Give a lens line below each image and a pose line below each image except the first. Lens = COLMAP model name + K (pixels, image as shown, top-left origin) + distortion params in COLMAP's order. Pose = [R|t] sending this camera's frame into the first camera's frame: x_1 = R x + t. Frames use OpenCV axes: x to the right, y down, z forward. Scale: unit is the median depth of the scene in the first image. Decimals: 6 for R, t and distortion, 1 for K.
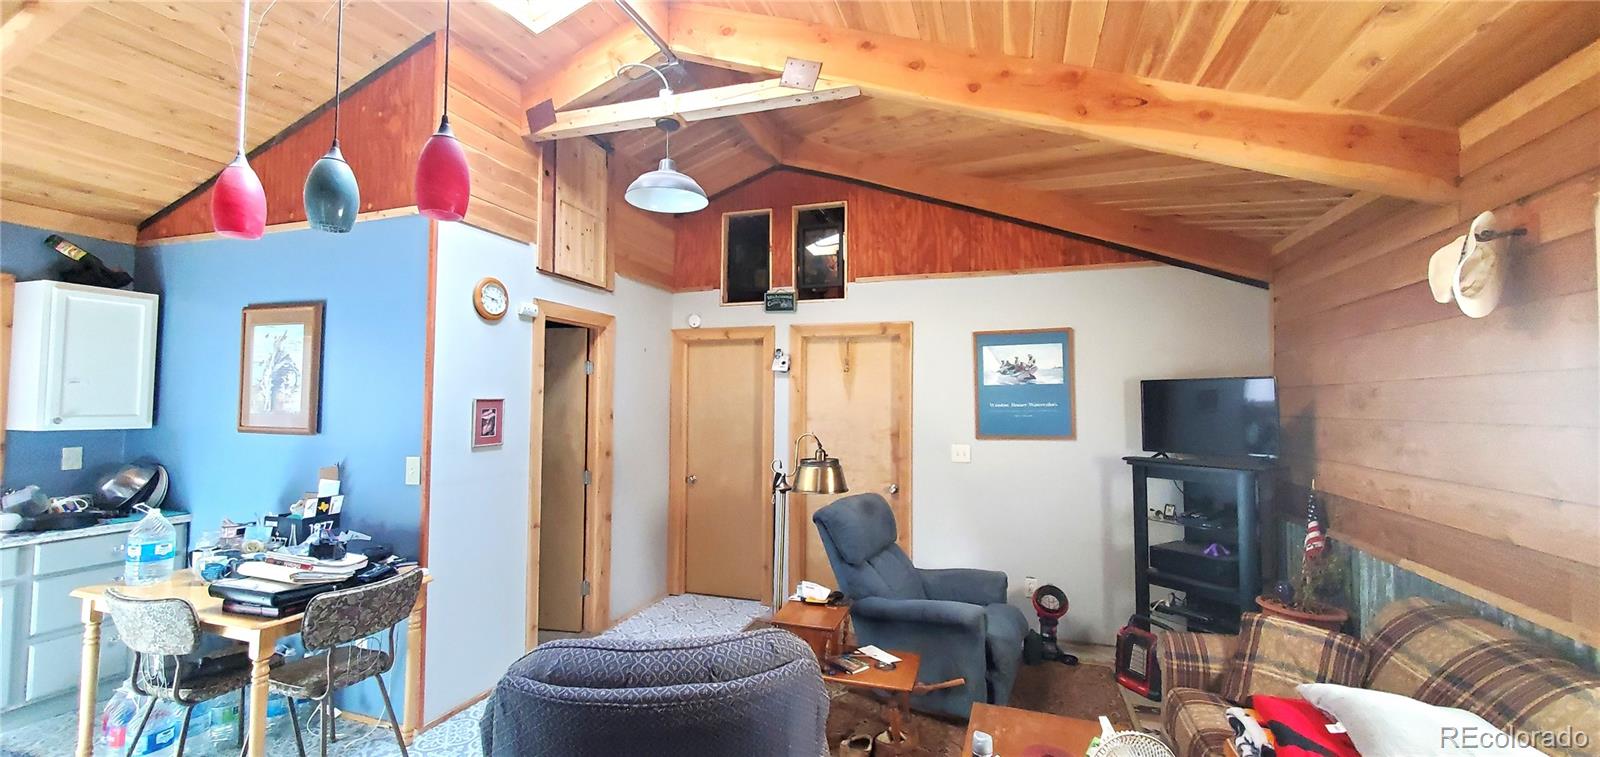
lens RADIAL K [[645.4, 0, 800.0], [0, 645.4, 378.5], [0, 0, 1]] dist [0.012234, -0.000077]
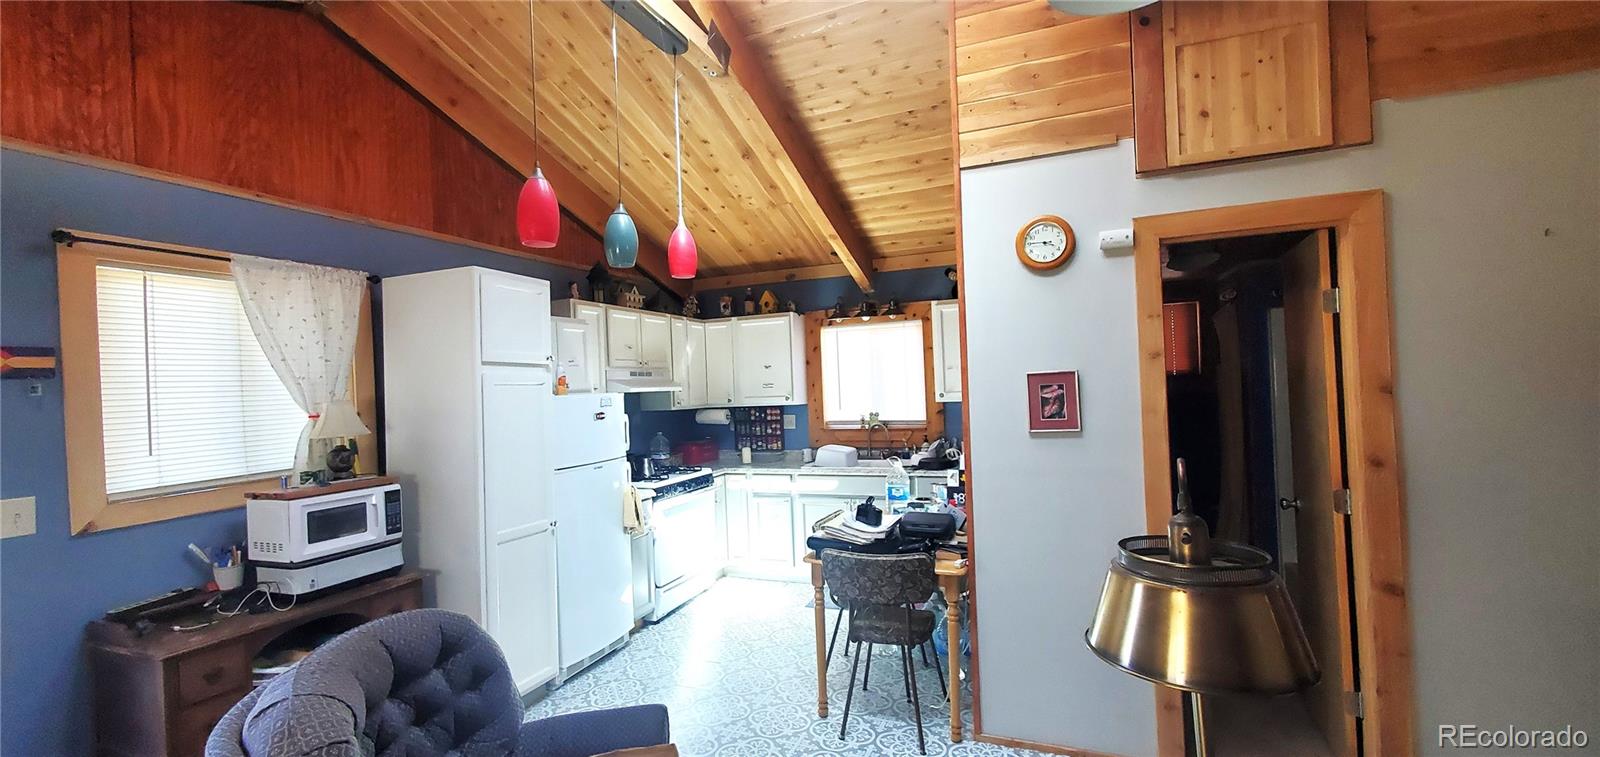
lens RADIAL K [[645.4, 0, 800.0], [0, 645.4, 378.5], [0, 0, 1]] dist [0.012234, -0.000077]
pose [[-0.061643, -0.013512, -0.998007, 0.288489], [0.077373, 0.996835, -0.018275, 0.028307], [0.995095, -0.078345, -0.060403, 0.692331]]
